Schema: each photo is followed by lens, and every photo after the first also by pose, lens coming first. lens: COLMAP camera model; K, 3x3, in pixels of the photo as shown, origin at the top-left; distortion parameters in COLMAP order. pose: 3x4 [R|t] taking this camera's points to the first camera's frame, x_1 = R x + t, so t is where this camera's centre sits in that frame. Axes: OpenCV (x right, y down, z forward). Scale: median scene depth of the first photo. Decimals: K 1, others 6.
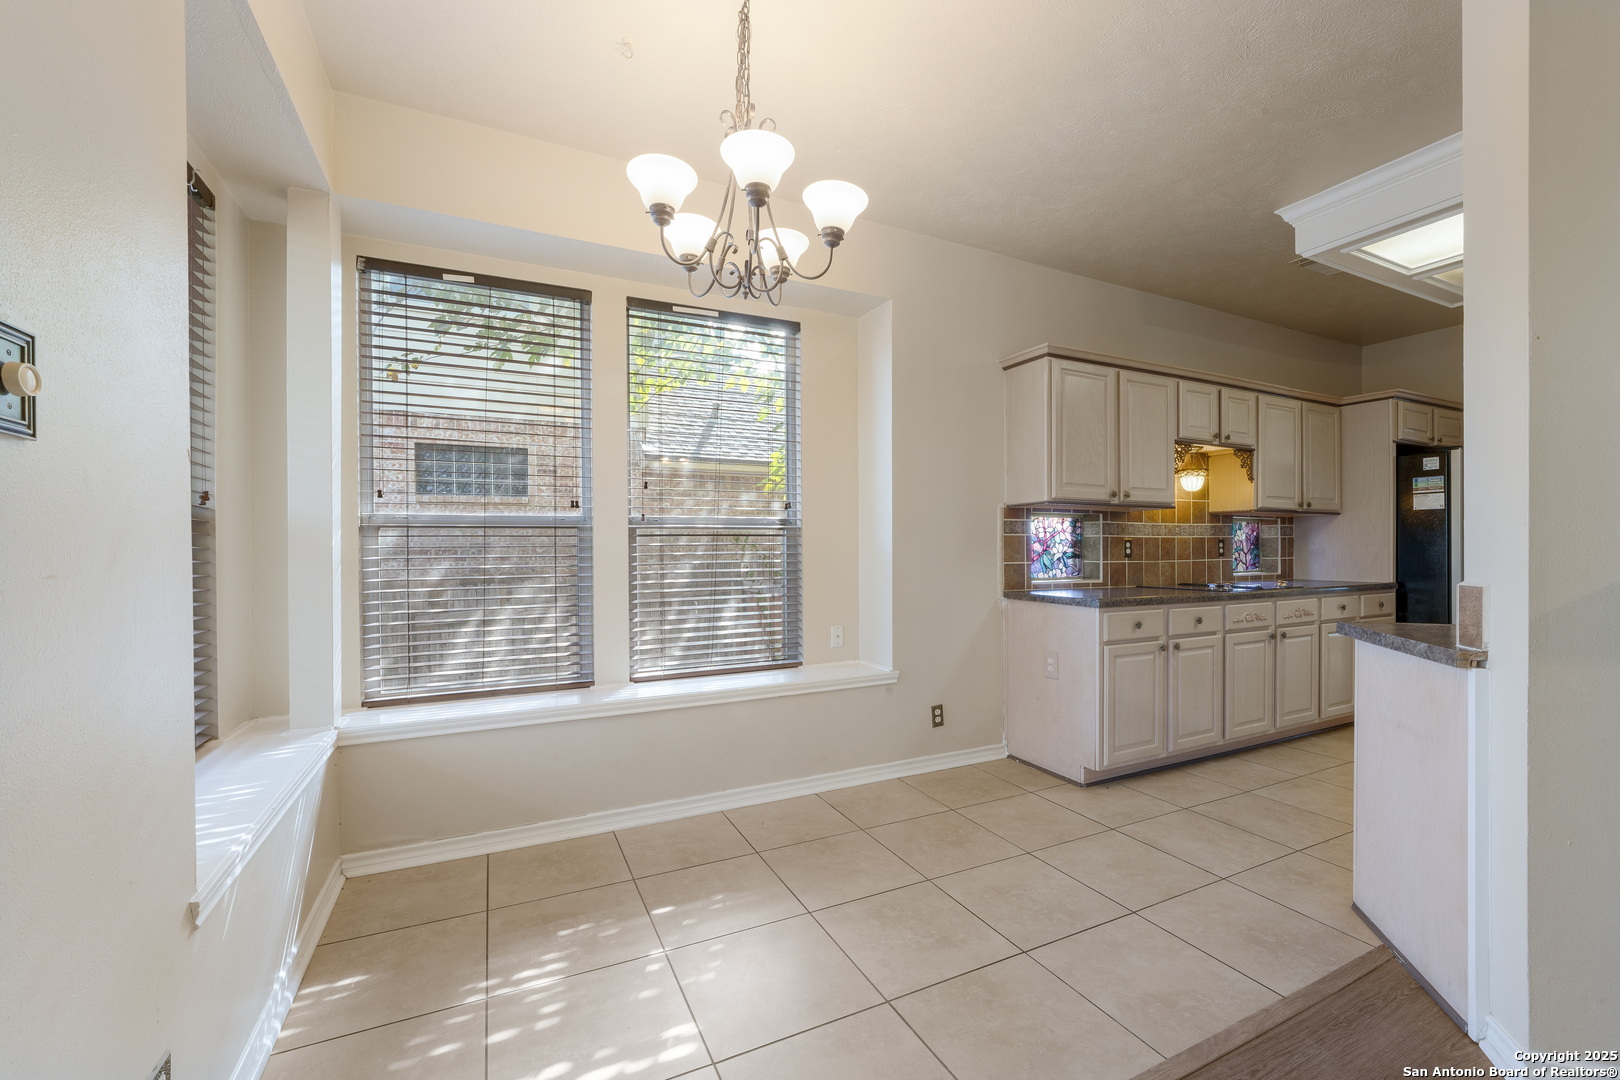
lens RADIAL K [[660.3, 0, 819.7], [0, 660.3, 545.4], [0, 0, 1]] dist [-0.025997, 0.005968]
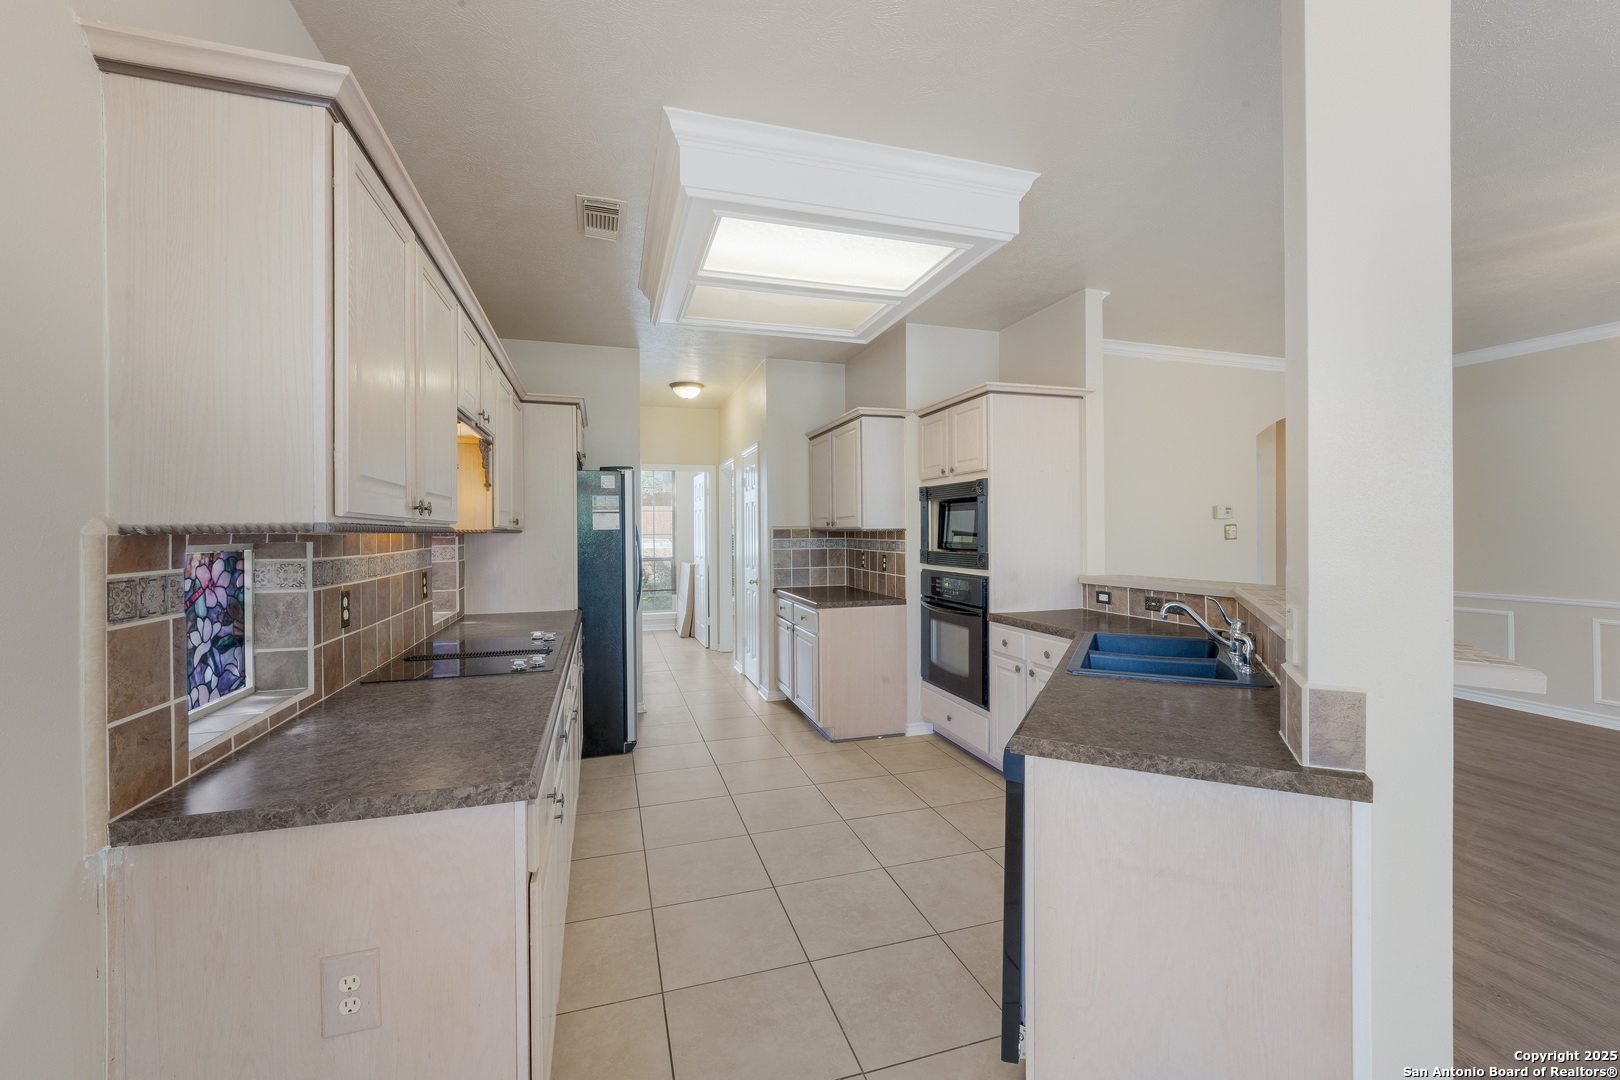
lens RADIAL K [[650.2, 0, 791.0], [0, 650.2, 530.5], [0, 0, 1]] dist [-0.001926, -0.000139]
pose [[0.166914, 0.001786, 0.985970, 0.041885], [0.005759, 0.999980, -0.002786, -0.051283], [-0.985955, 0.006143, 0.166901, 0.585485]]
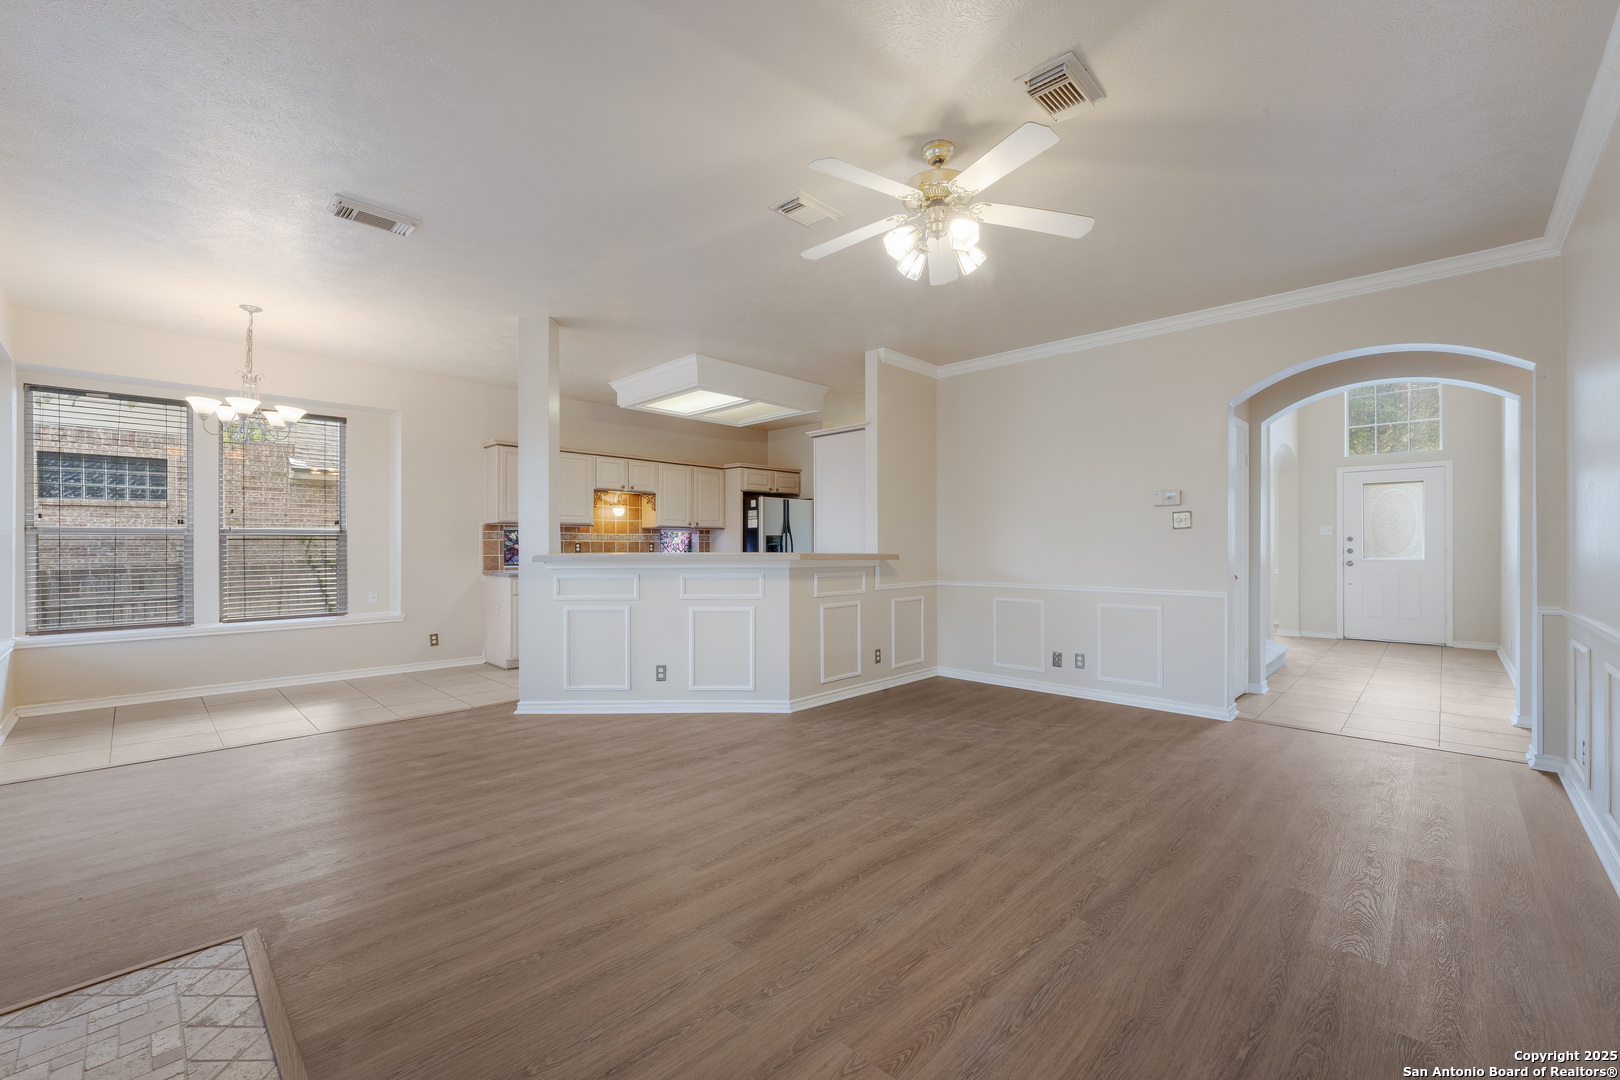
lens RADIAL K [[660.3, 0, 819.7], [0, 660.3, 545.4], [0, 0, 1]] dist [-0.025997, 0.005968]
pose [[0.938750, 0.004300, 0.344571, 0.469988], [-0.004436, 0.999990, -0.000394, -0.004068], [-0.344569, -0.001158, 0.938760, -0.899649]]
